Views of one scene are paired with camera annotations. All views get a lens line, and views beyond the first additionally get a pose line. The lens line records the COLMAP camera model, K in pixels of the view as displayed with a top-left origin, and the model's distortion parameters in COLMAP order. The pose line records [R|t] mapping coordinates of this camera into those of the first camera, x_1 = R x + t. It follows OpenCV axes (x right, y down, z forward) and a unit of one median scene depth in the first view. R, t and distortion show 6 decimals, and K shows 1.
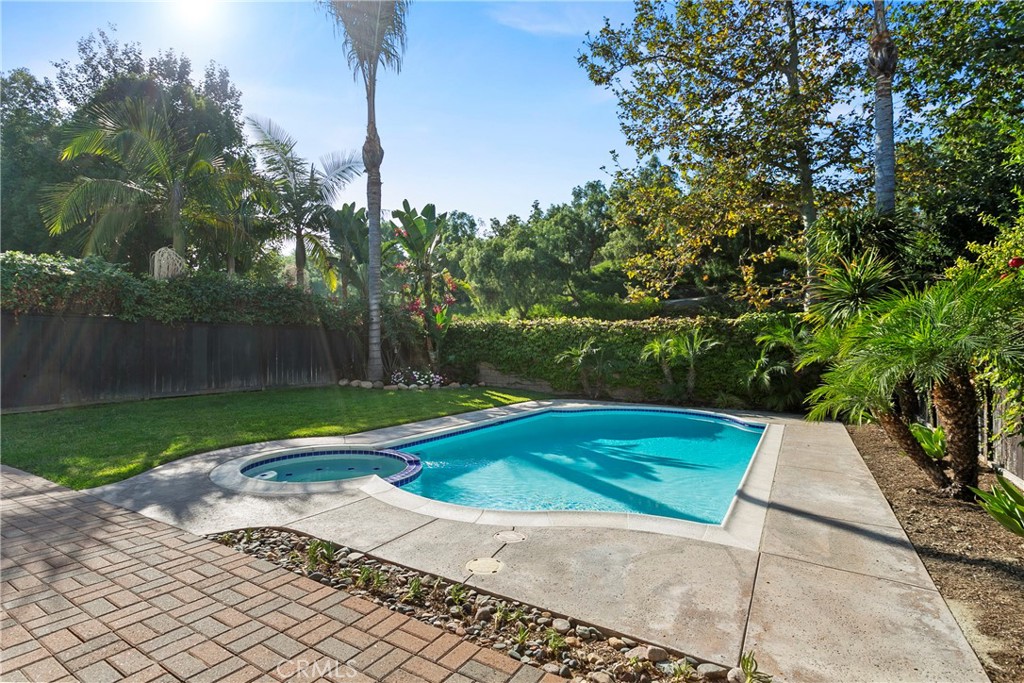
lens RADIAL K [[498.4, 0, 507.0], [0, 498.4, 352.1], [0, 0, 1]] dist [-0.016696, 0.013143]
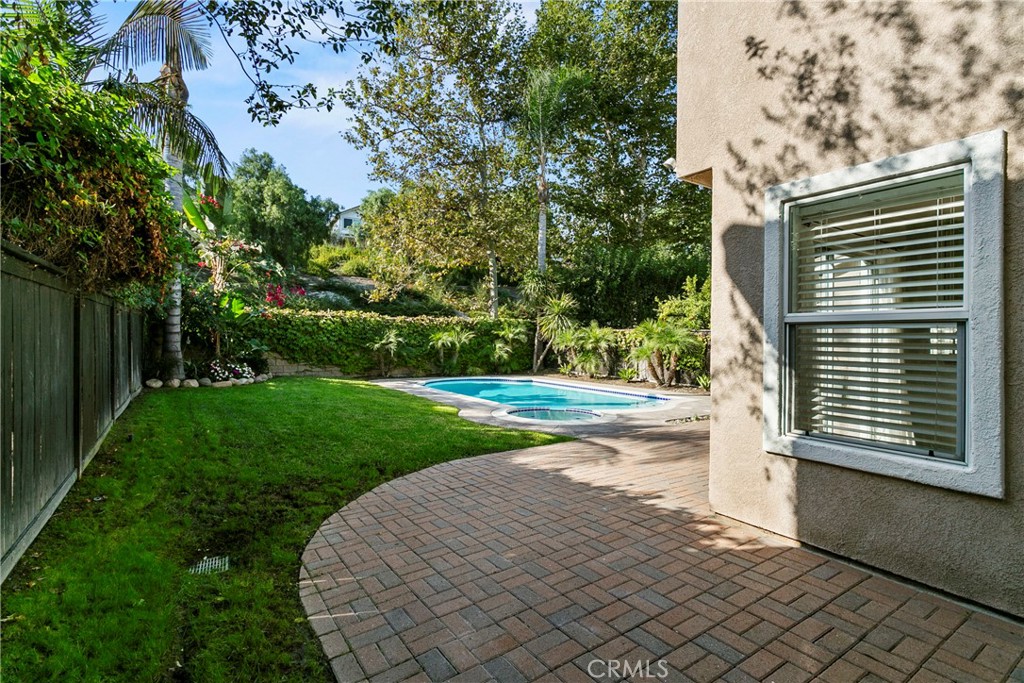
lens RADIAL K [[500.6, 0, 505.2], [0, 500.6, 350.5], [0, 0, 1]] dist [-0.002618, -0.000197]
pose [[0.408196, -0.027318, 0.912485, -0.843861], [-0.001624, 0.999529, 0.030650, -0.014836], [-0.912893, -0.013993, 0.407960, 0.212466]]
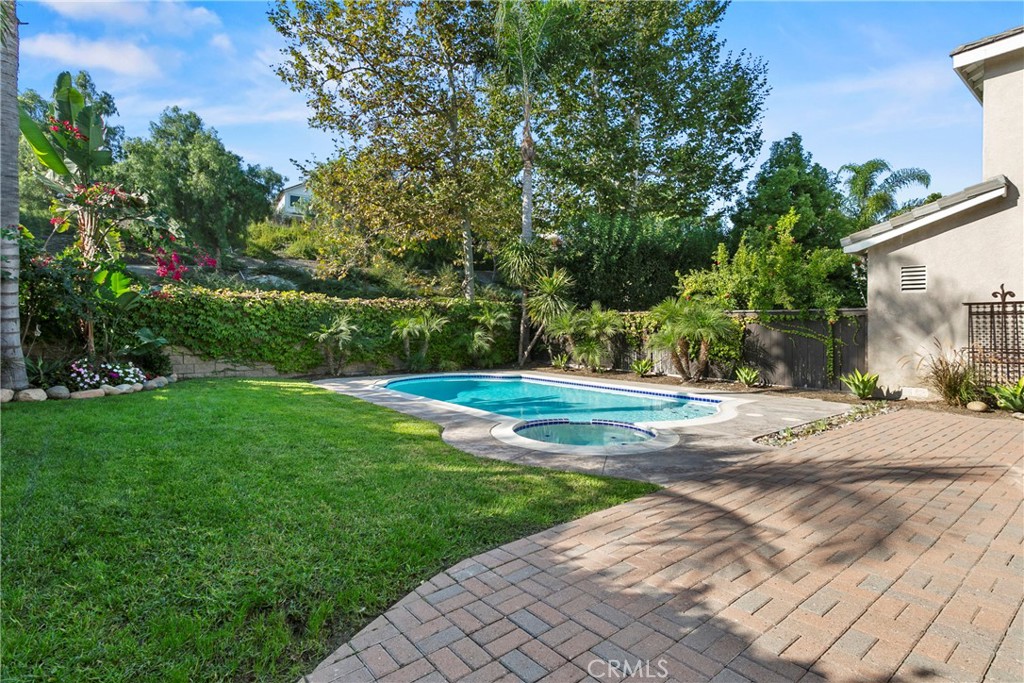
lens RADIAL K [[500.6, 0, 505.2], [0, 500.6, 350.5], [0, 0, 1]] dist [-0.002618, -0.000197]
pose [[0.334350, -0.051518, 0.941040, -0.643049], [0.009341, 0.998637, 0.051353, -0.006523], [-0.942403, -0.008379, 0.334375, 0.349488]]
